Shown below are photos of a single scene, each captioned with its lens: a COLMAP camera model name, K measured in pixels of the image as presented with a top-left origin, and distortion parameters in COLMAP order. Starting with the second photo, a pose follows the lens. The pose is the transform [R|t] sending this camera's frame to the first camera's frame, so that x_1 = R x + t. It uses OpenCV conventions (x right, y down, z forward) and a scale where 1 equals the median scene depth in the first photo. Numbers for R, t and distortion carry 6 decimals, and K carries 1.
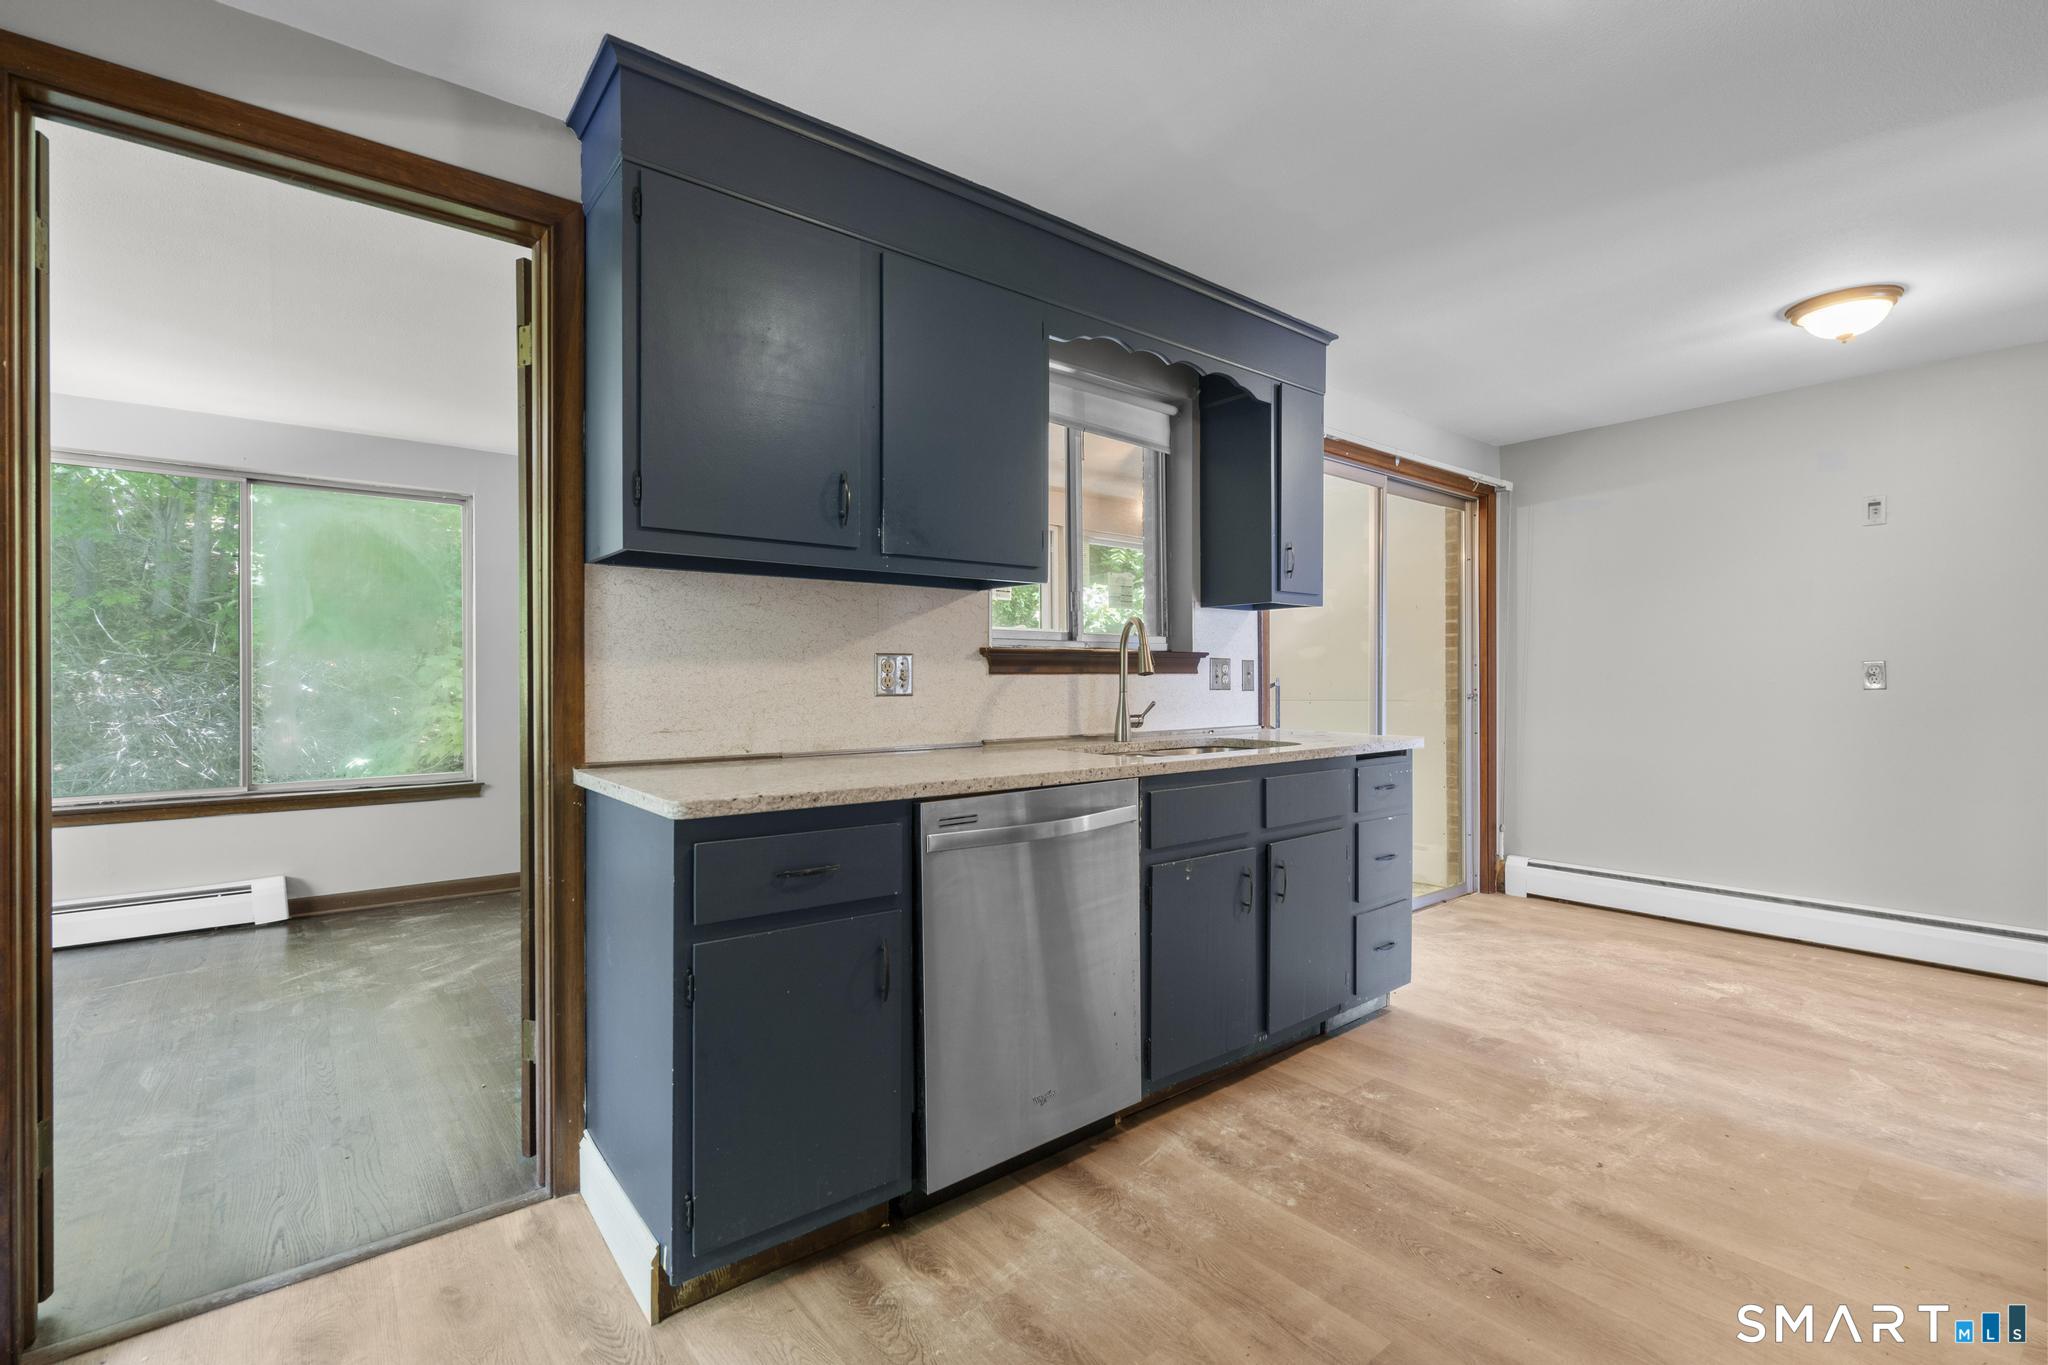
lens RADIAL K [[920.0, 0, 1034.3], [0, 920.0, 681.9], [0, 0, 1]] dist [-0.001581, -0.000026]
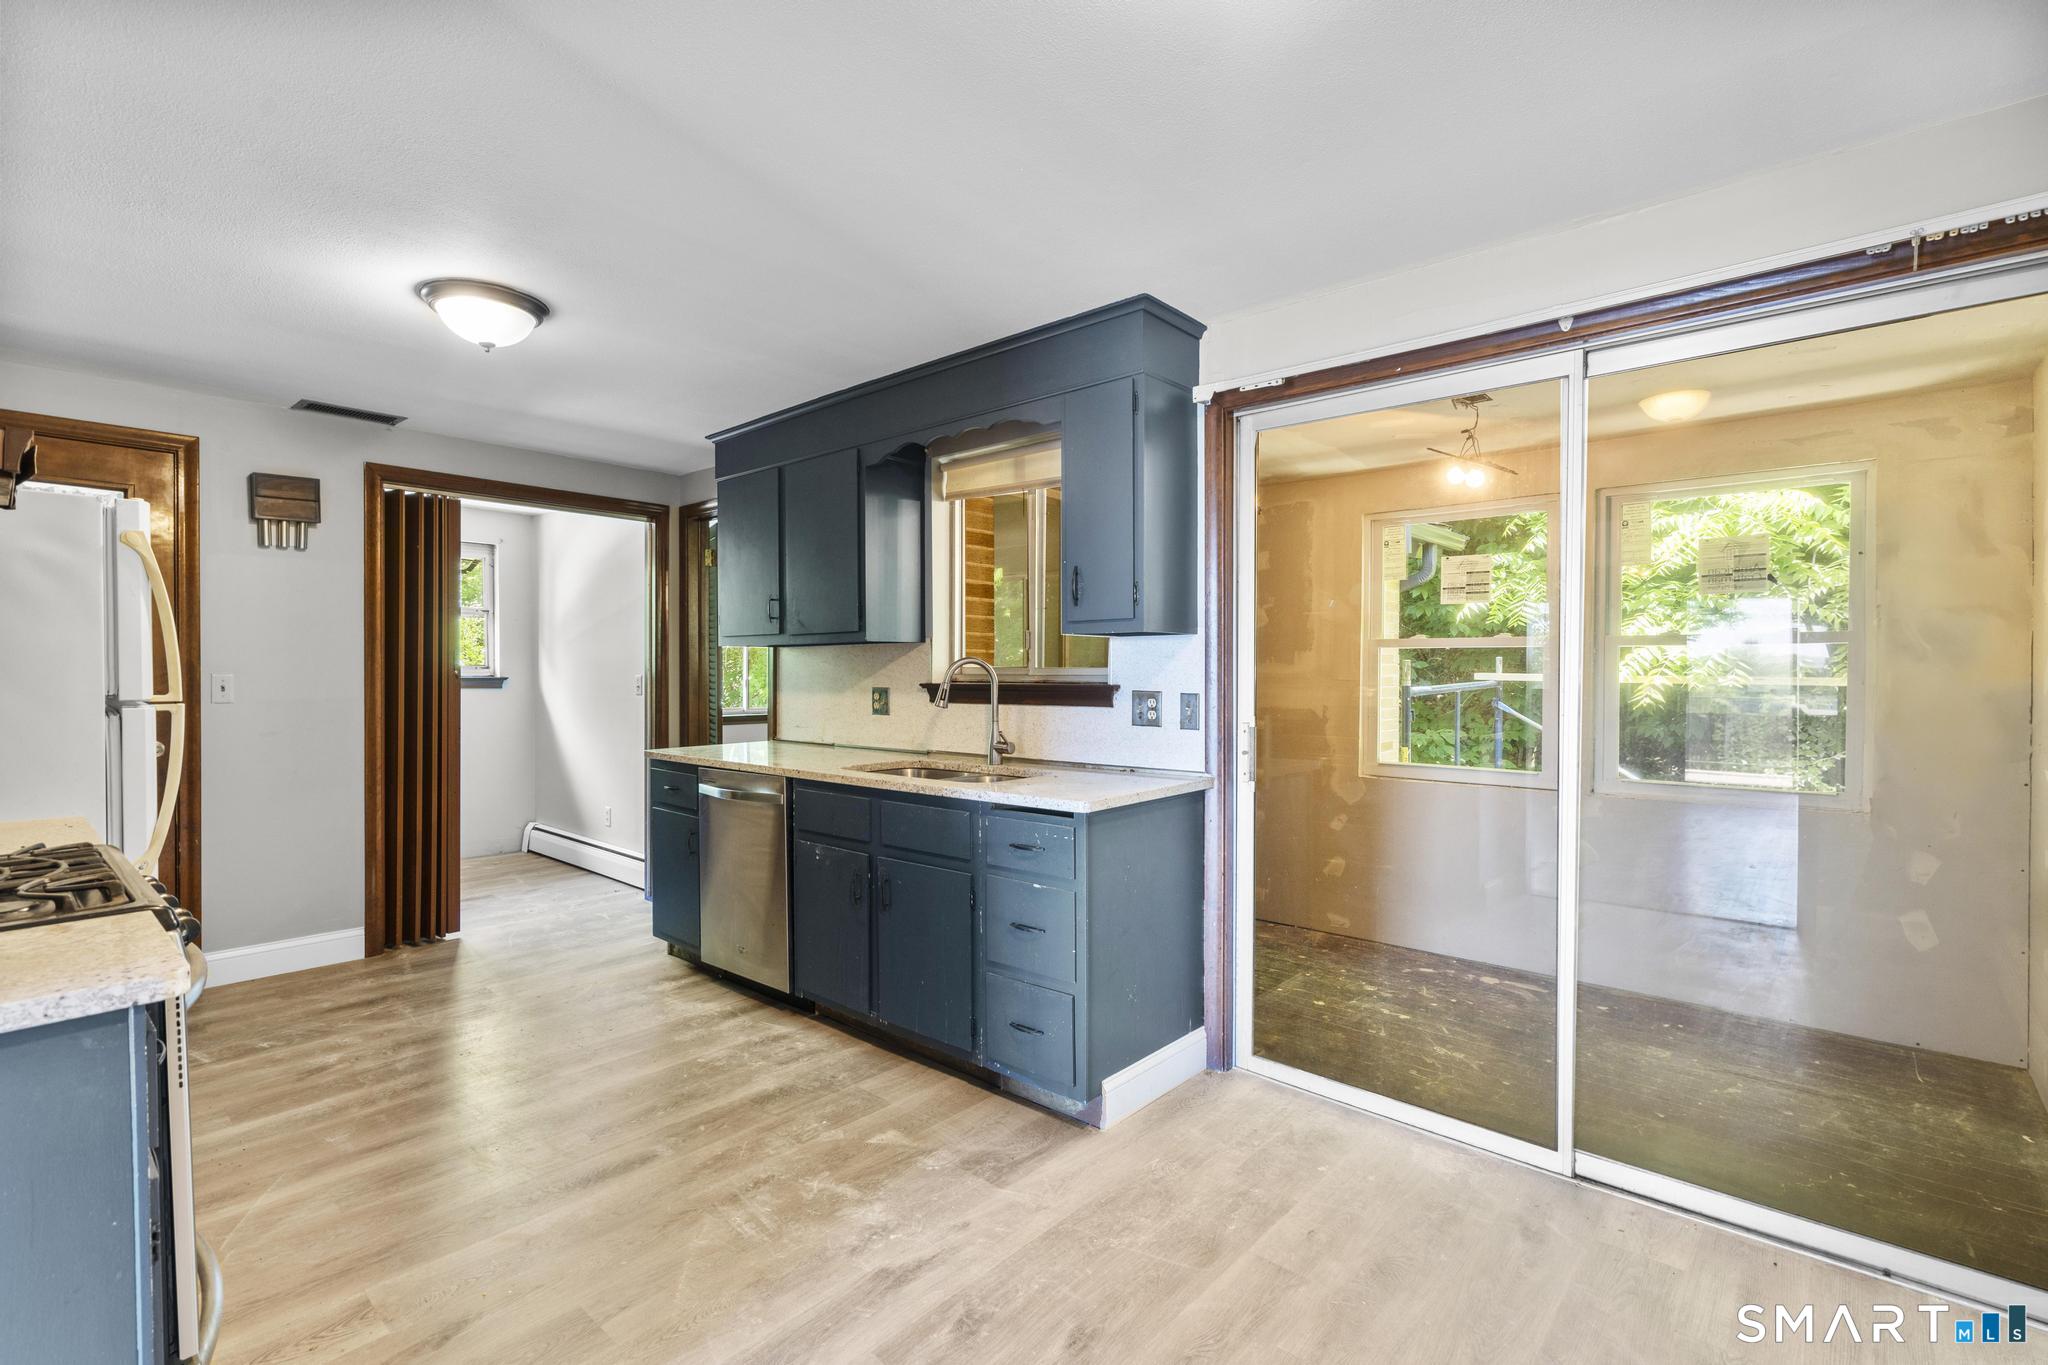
lens RADIAL K [[929.1, 0, 1032.3], [0, 929.1, 686.8], [0, 0, 1]] dist [0.000402, 0.000520]
pose [[0.162000, 0.017888, -0.986629, 1.187093], [-0.001233, 0.999839, 0.017925, -0.050564], [0.986790, -0.001687, 0.161996, 0.819117]]
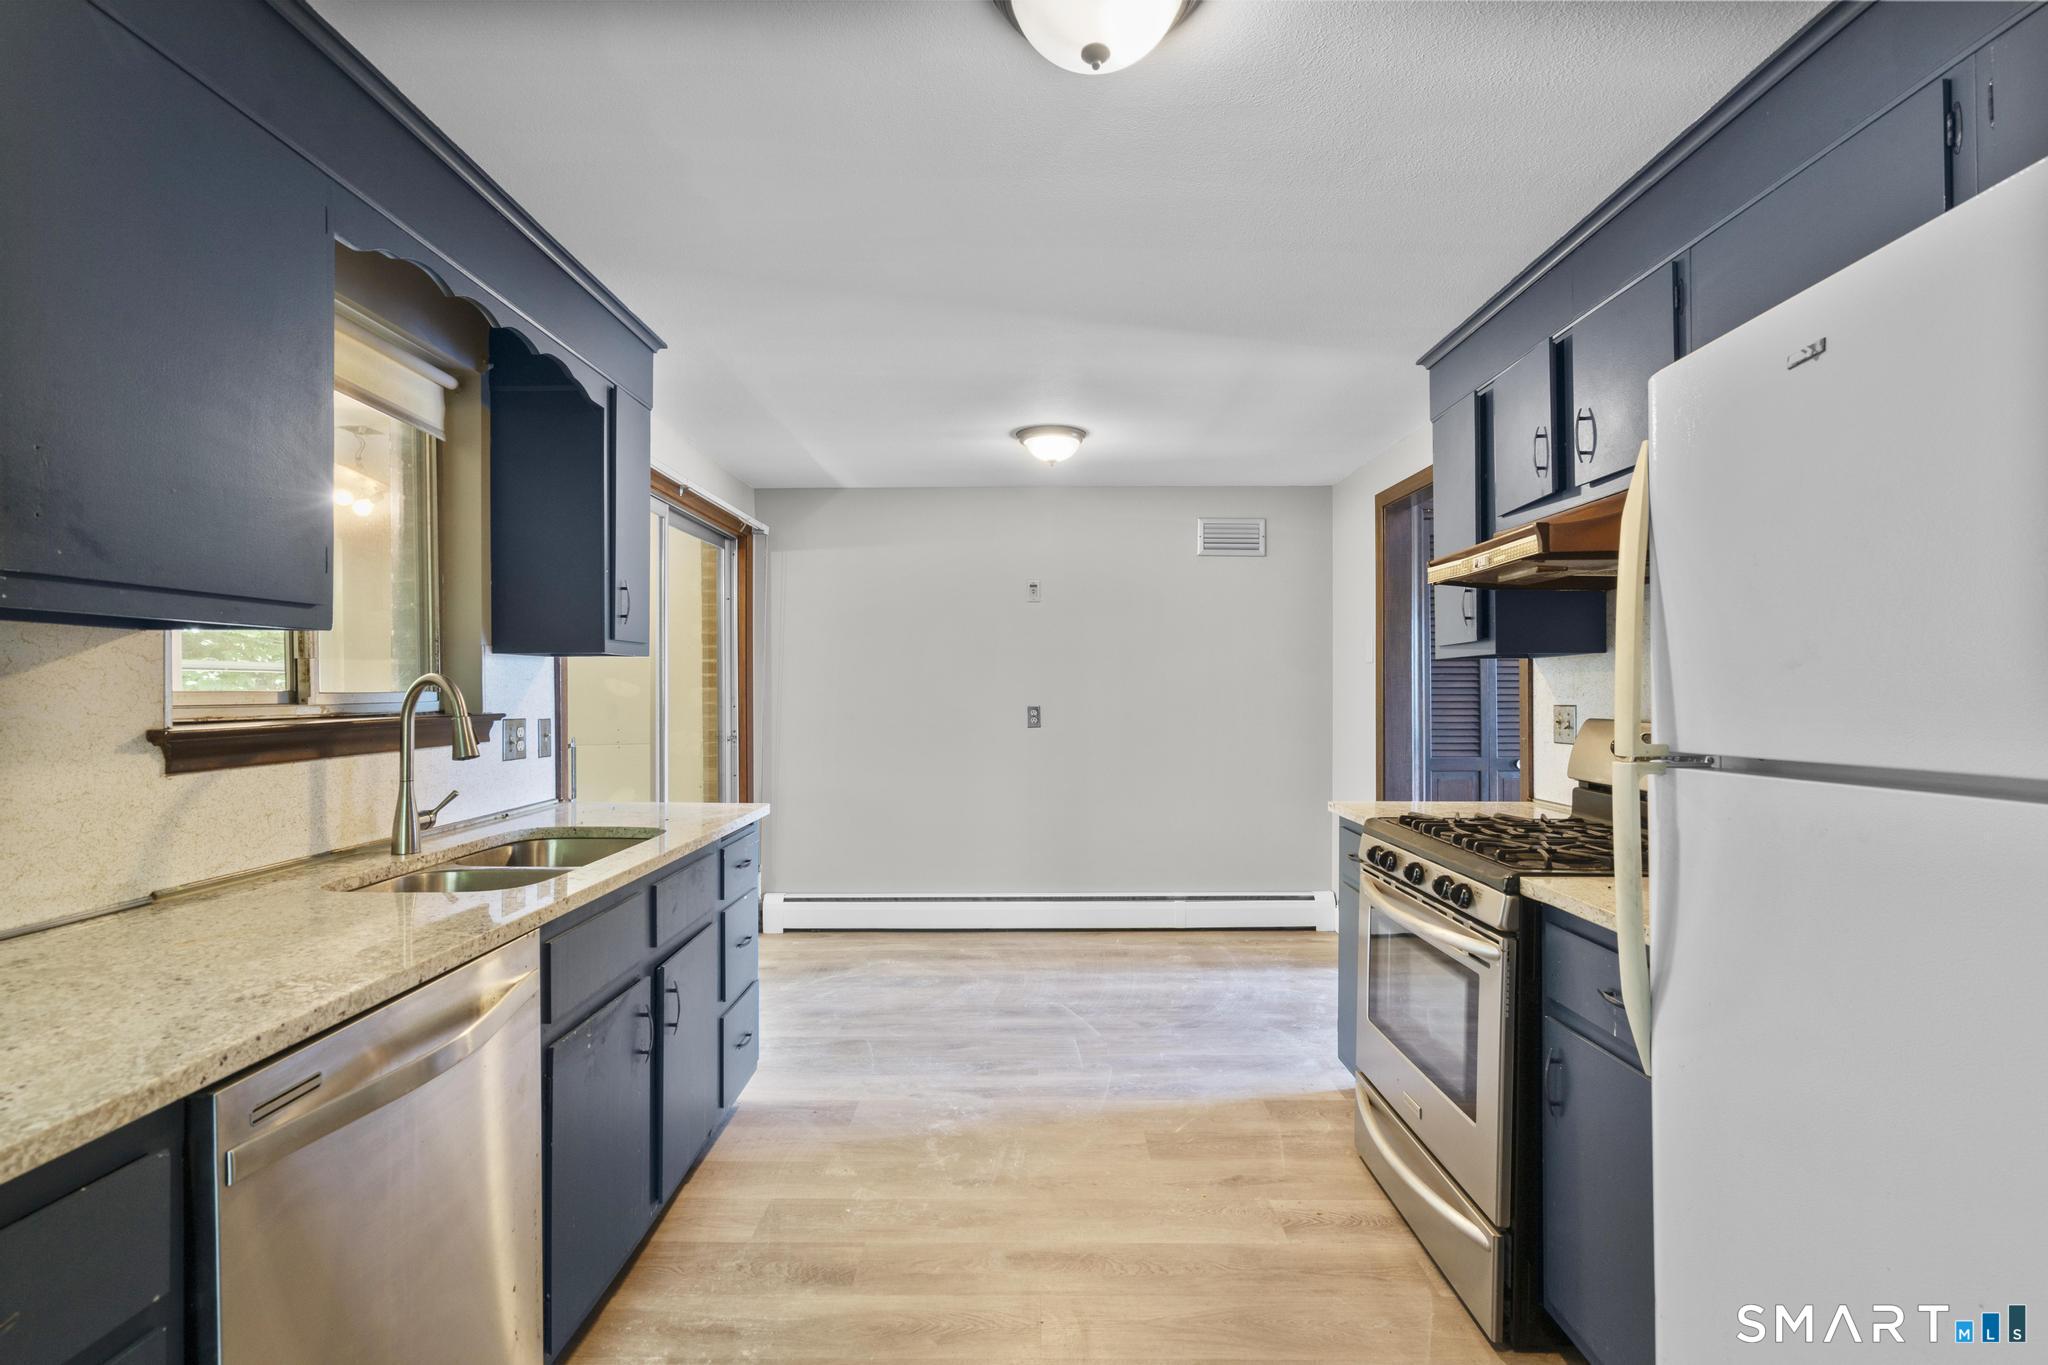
lens RADIAL K [[929.1, 0, 1032.3], [0, 929.1, 686.8], [0, 0, 1]] dist [0.000402, 0.000520]
pose [[0.631695, 0.000521, 0.775217, -0.139355], [0.004163, 0.999983, -0.004064, -0.052299], [-0.775206, 0.005794, 0.631682, 0.191487]]
